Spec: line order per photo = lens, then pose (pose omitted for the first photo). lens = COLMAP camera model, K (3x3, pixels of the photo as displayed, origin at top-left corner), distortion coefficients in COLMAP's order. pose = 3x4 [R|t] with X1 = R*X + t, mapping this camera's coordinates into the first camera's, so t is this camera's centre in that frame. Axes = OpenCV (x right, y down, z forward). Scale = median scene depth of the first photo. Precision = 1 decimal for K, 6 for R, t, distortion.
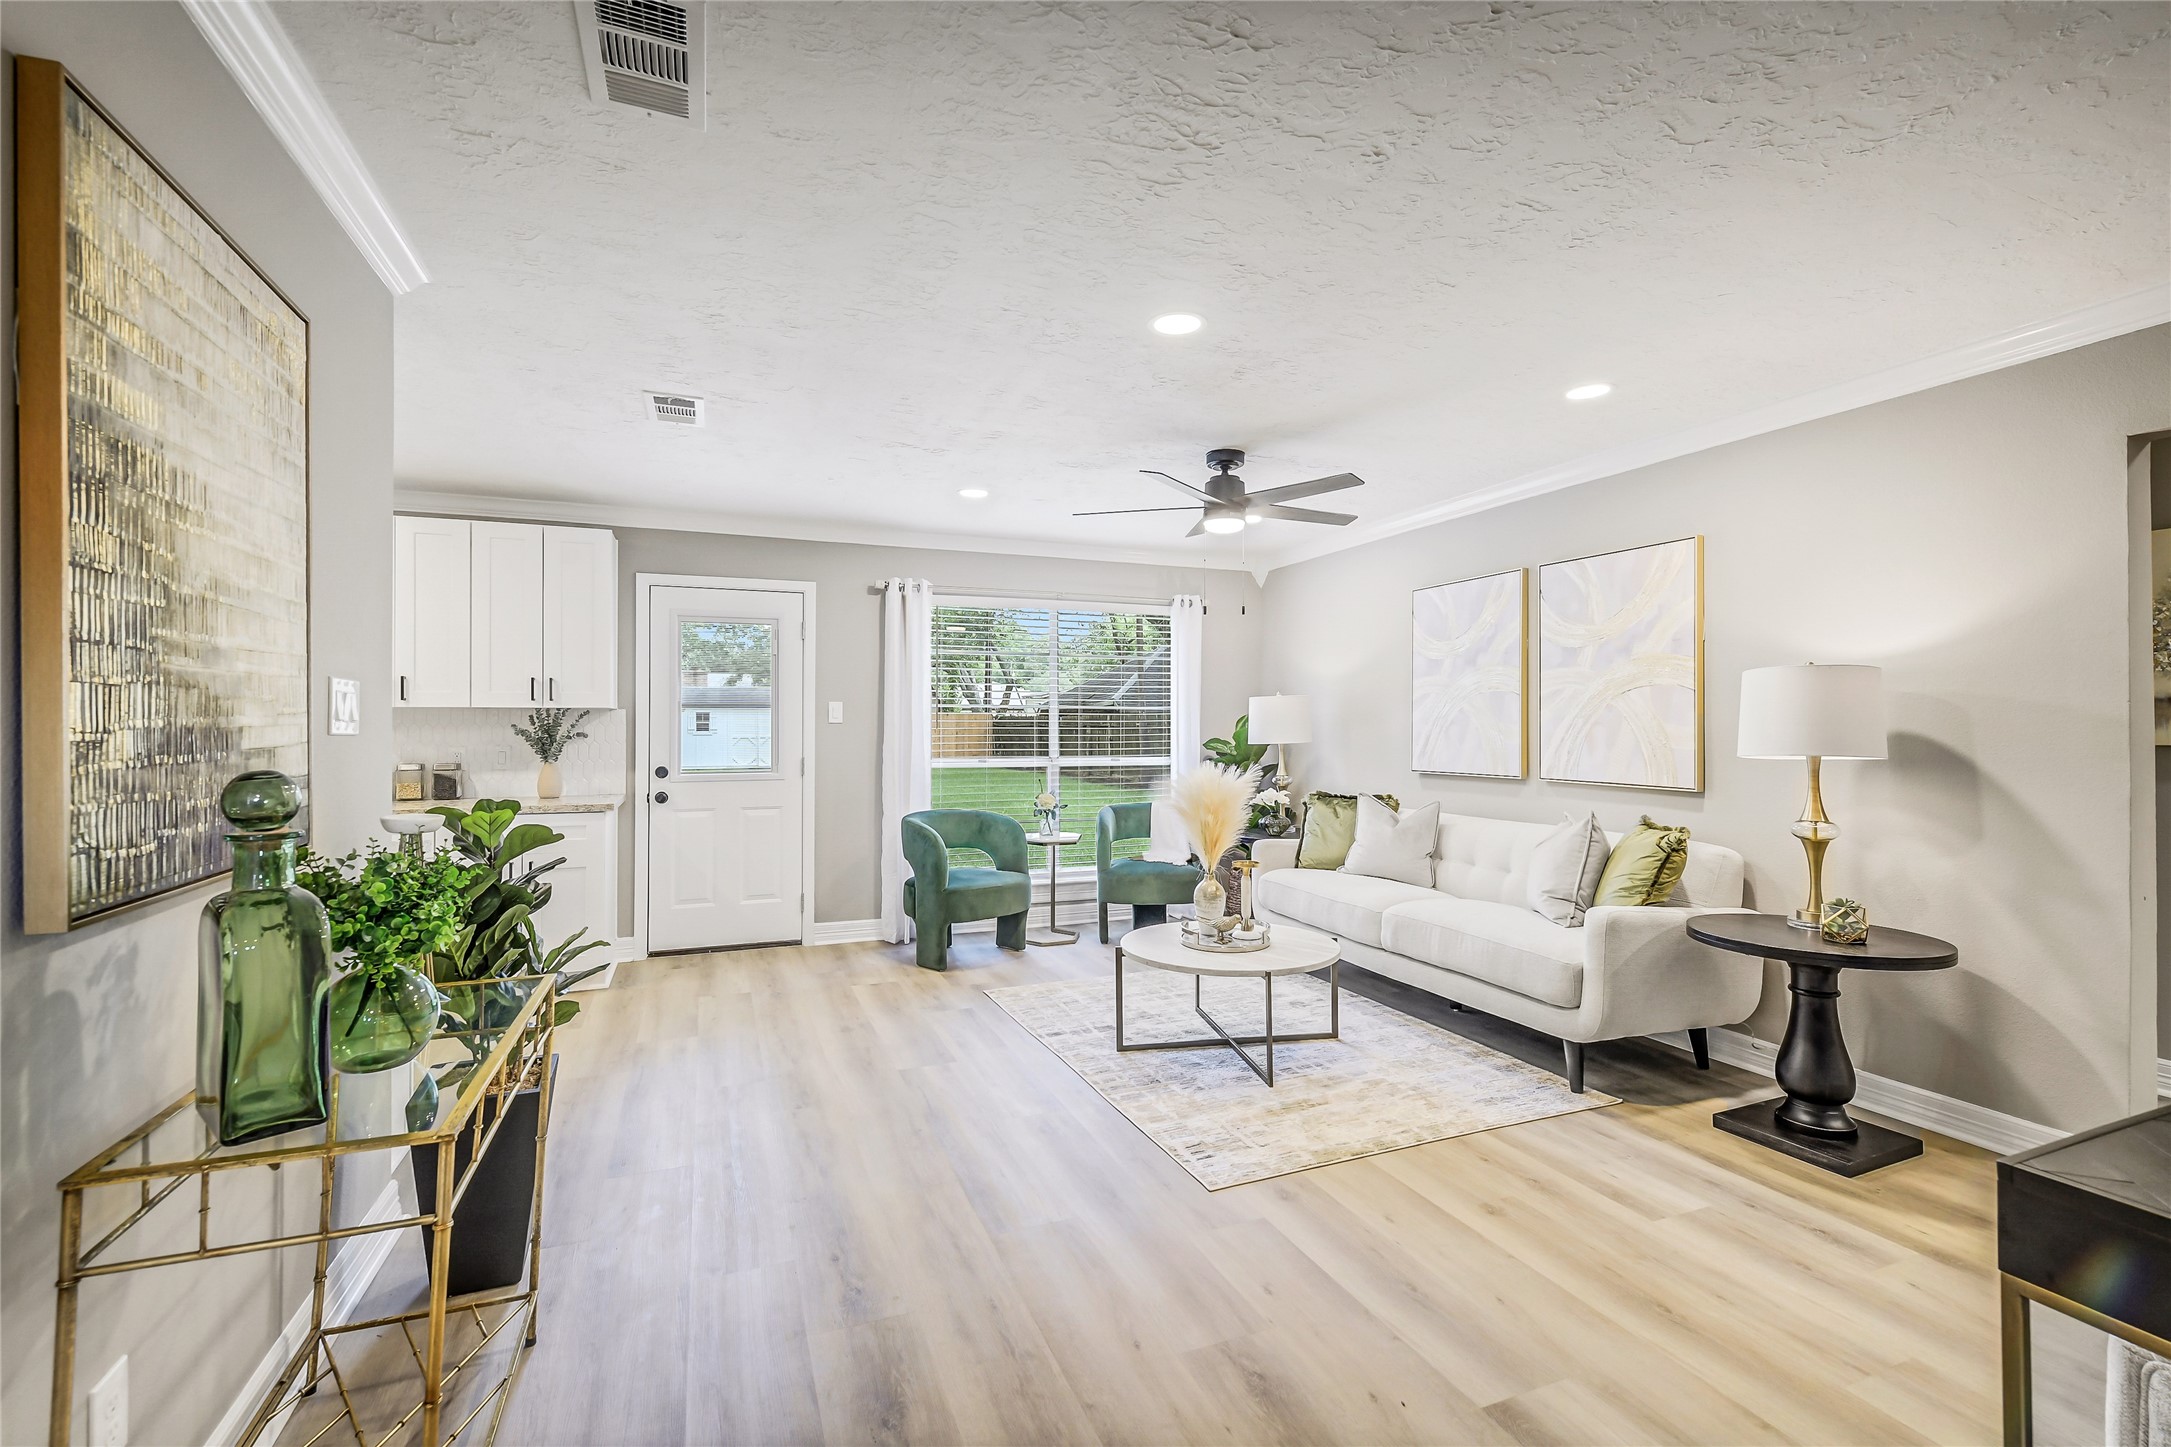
lens RADIAL K [[942.9, 0, 1084.3], [0, 942.9, 726.6], [0, 0, 1]] dist [0.005061, -0.005148]
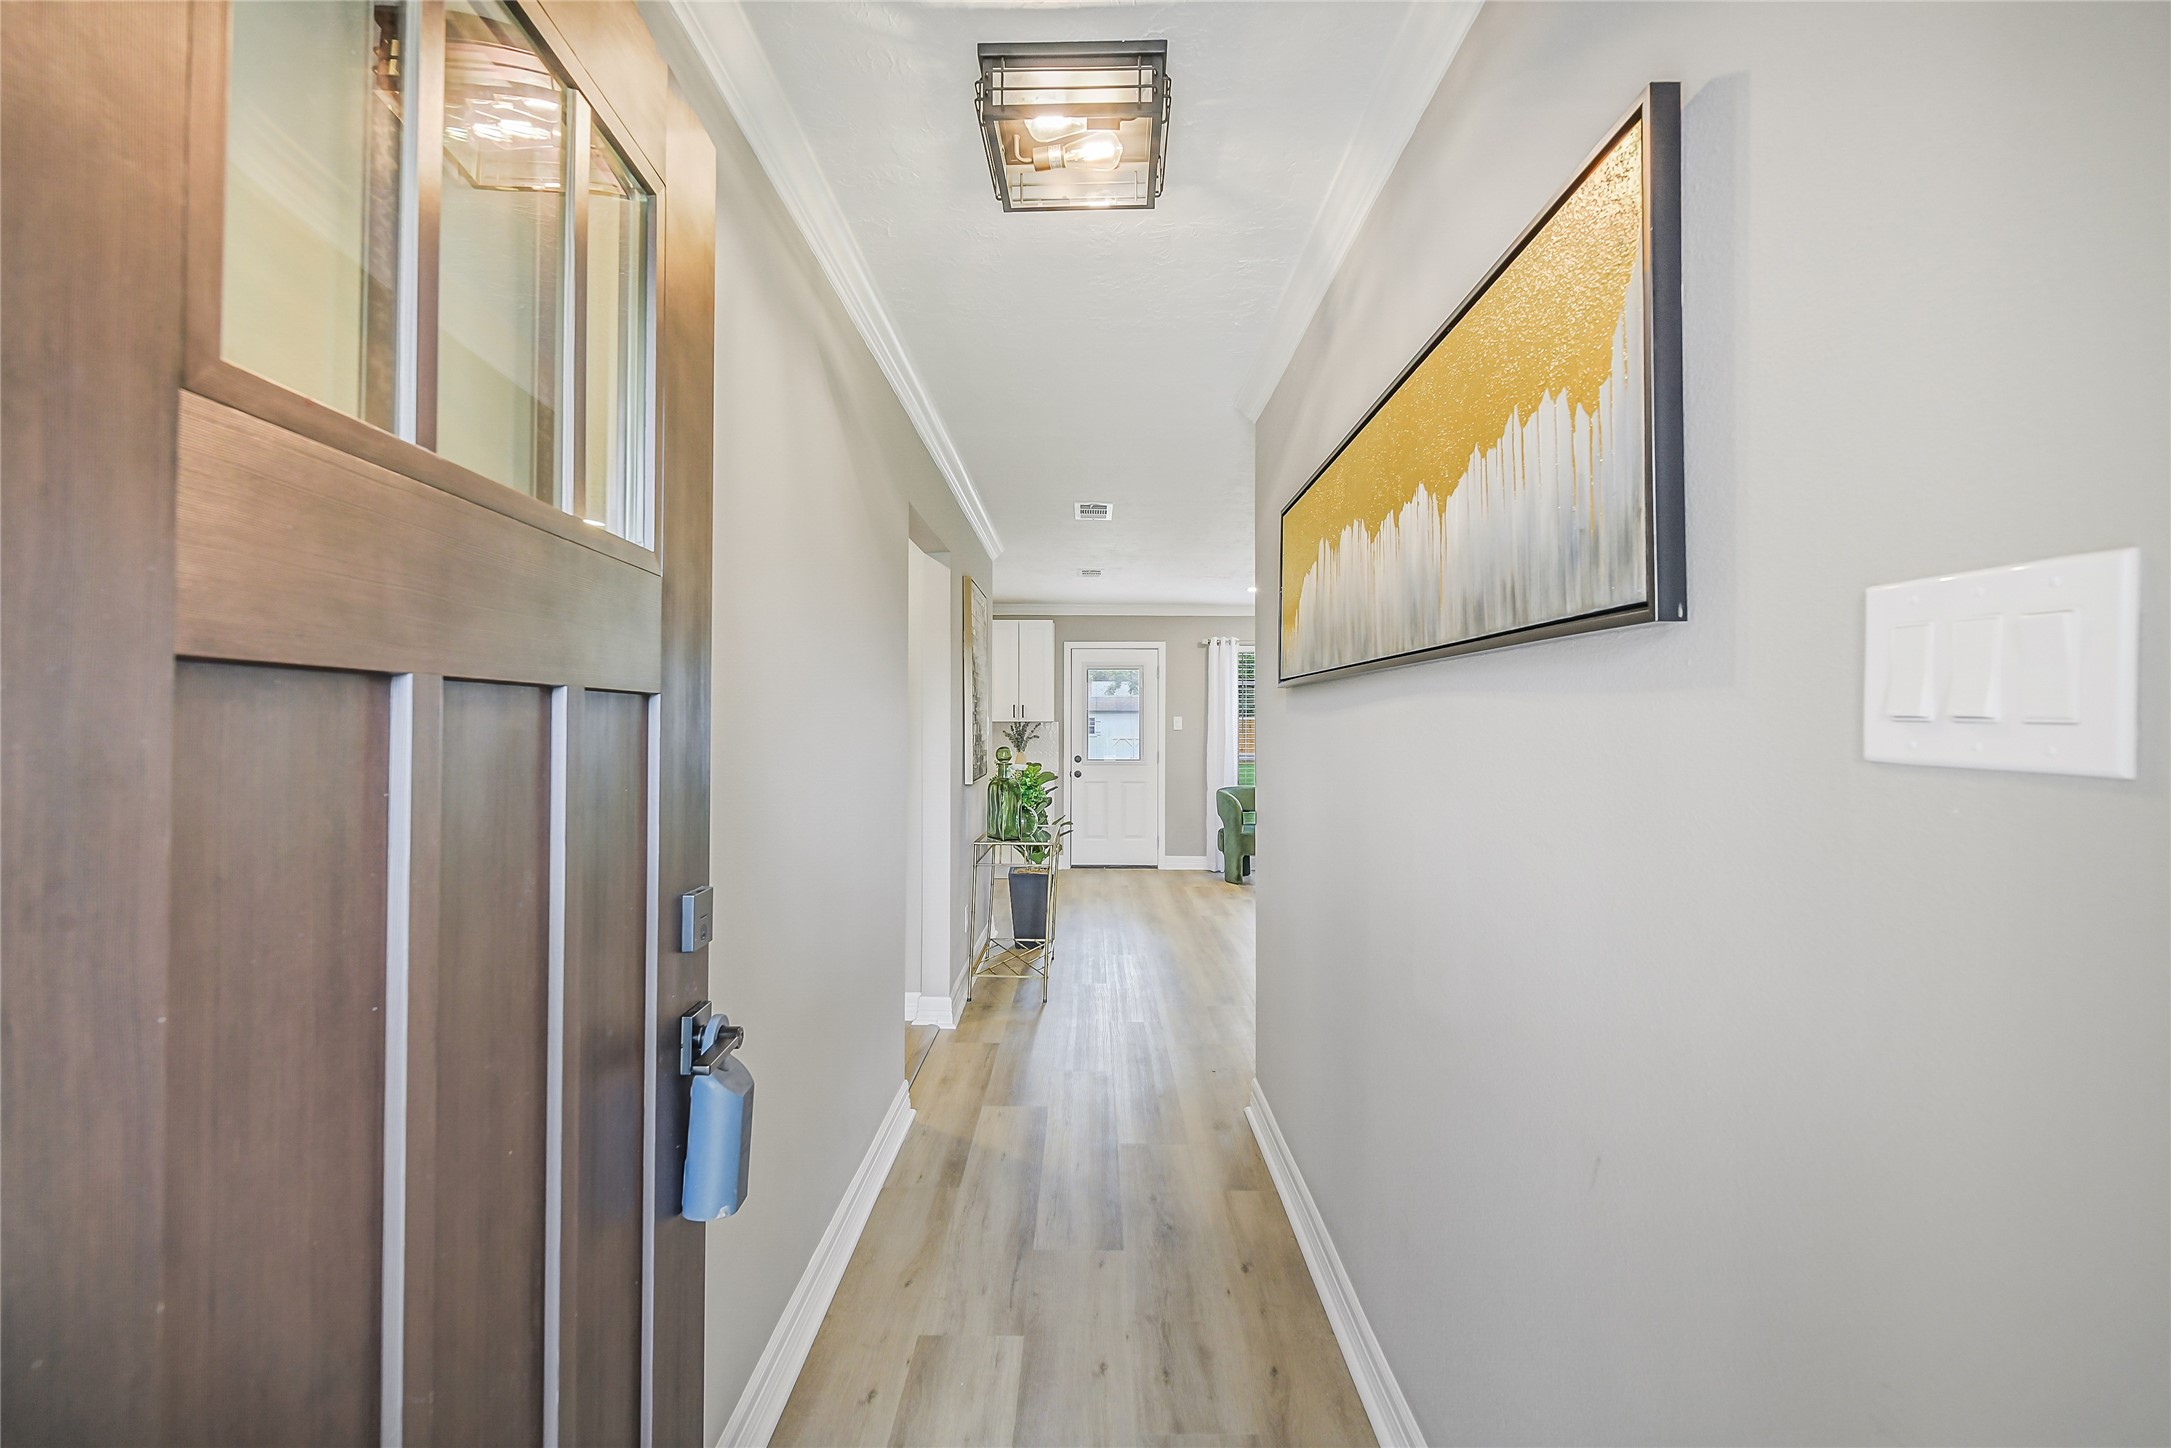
lens RADIAL K [[942.9, 0, 1084.3], [0, 942.9, 727.1], [0, 0, 1]] dist [0.005061, -0.005148]
pose [[0.926614, 0.000078, -0.376015, 0.217655], [-0.001068, 0.999996, -0.002426, -0.005175], [0.376013, 0.002650, 0.926610, -0.615620]]
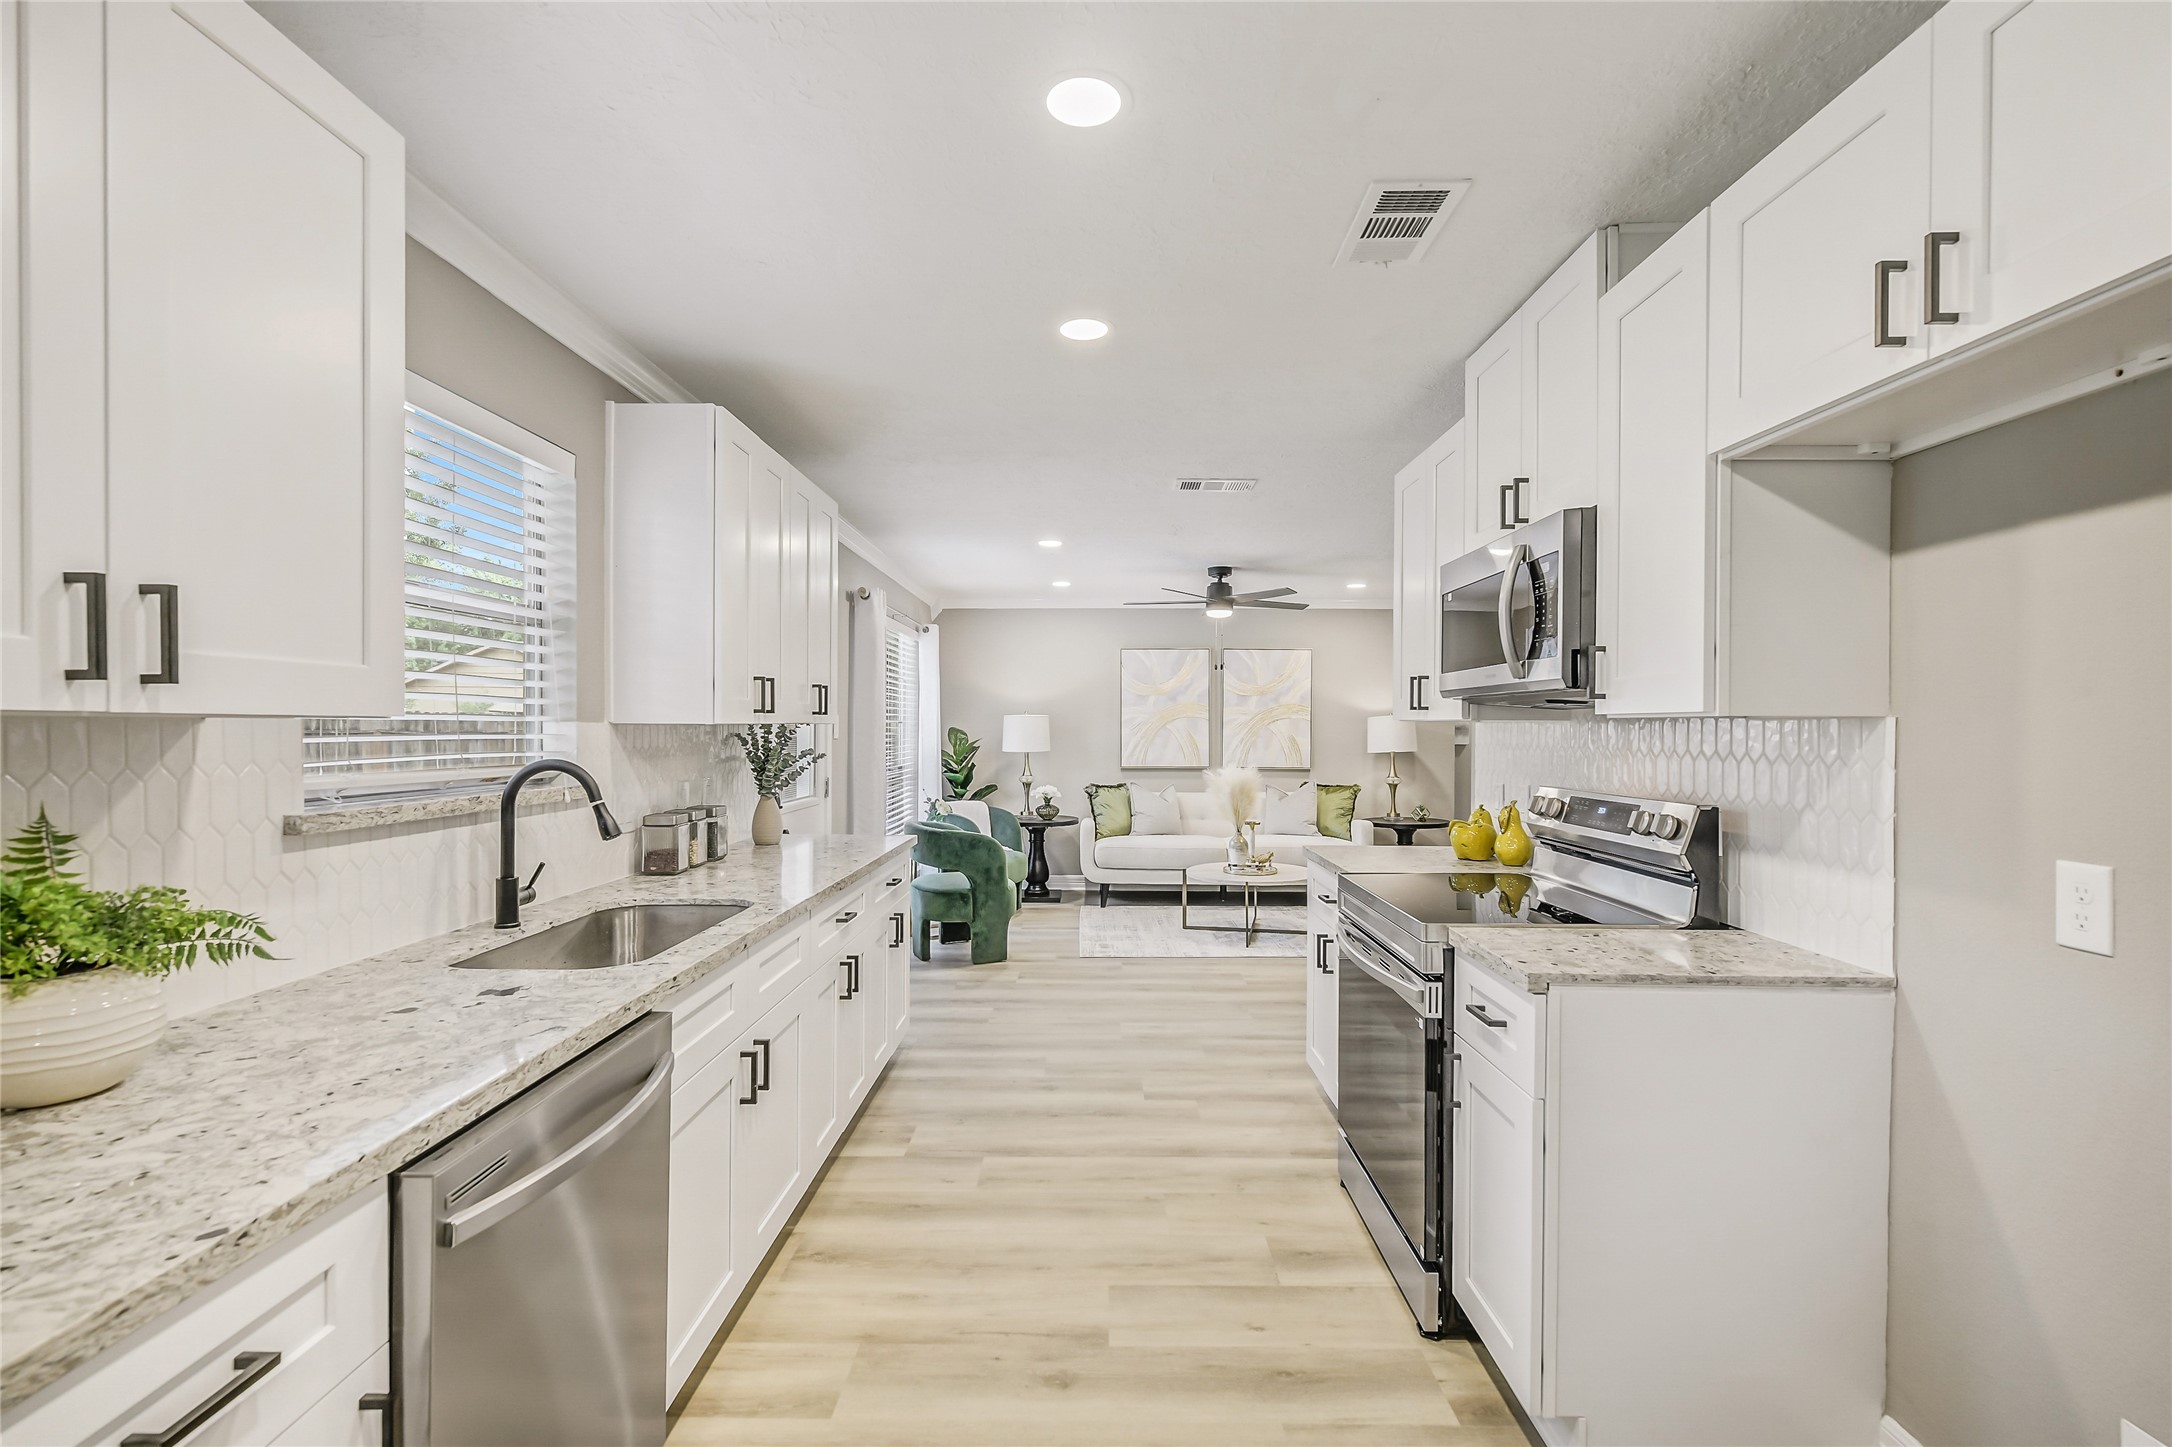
lens RADIAL K [[959.8, 0, 1085.8], [0, 959.8, 729.2], [0, 0, 1]] dist [0.003127, -0.000034]
pose [[0.380106, 0.000568, 0.924943, -1.198389], [-0.004740, 0.999988, 0.001334, -0.017320], [-0.924931, -0.004891, 0.380104, 0.493028]]
